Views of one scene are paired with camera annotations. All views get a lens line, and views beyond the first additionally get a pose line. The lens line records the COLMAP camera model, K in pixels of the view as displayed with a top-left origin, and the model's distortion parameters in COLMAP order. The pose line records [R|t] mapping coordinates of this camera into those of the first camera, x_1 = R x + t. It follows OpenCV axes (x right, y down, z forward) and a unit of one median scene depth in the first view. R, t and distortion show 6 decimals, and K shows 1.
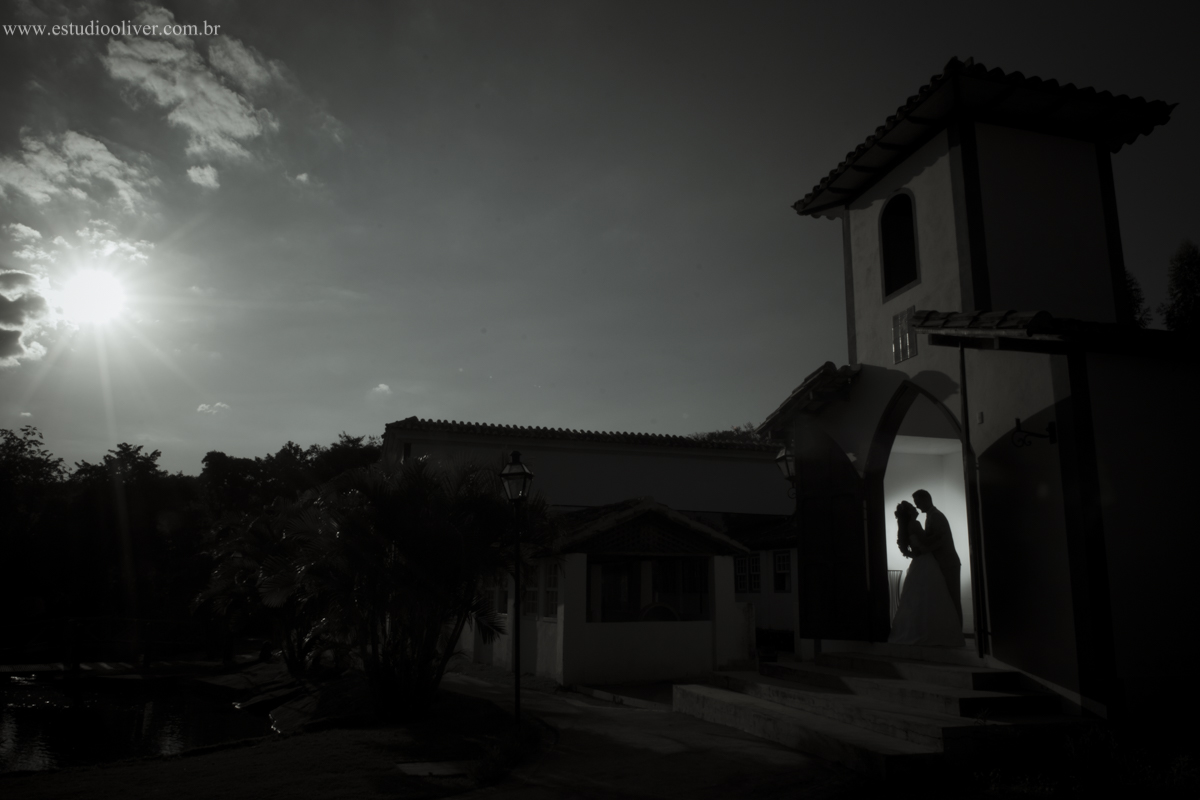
lens RADIAL K [[877.0, 0, 599.8], [0, 877.0, 399.1], [0, 0, 1]] dist [-0.026076, -0.004806]
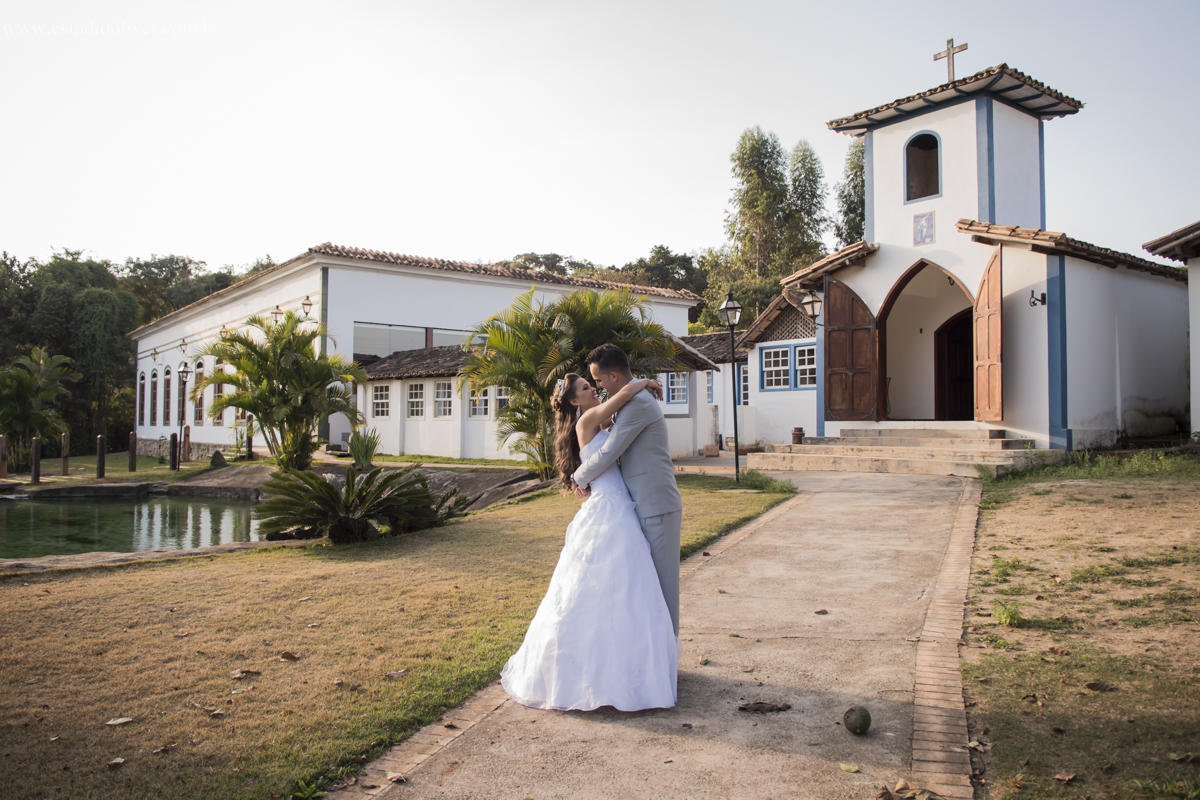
lens RADIAL K [[877.0, 0, 597.4], [0, 877.0, 391.9], [0, 0, 1]] dist [-0.026076, -0.004806]
pose [[0.922129, 0.000388, 0.386881, -0.671843], [-0.071059, 0.983157, 0.168383, -0.006530], [-0.380300, -0.182762, 0.906626, -0.208737]]
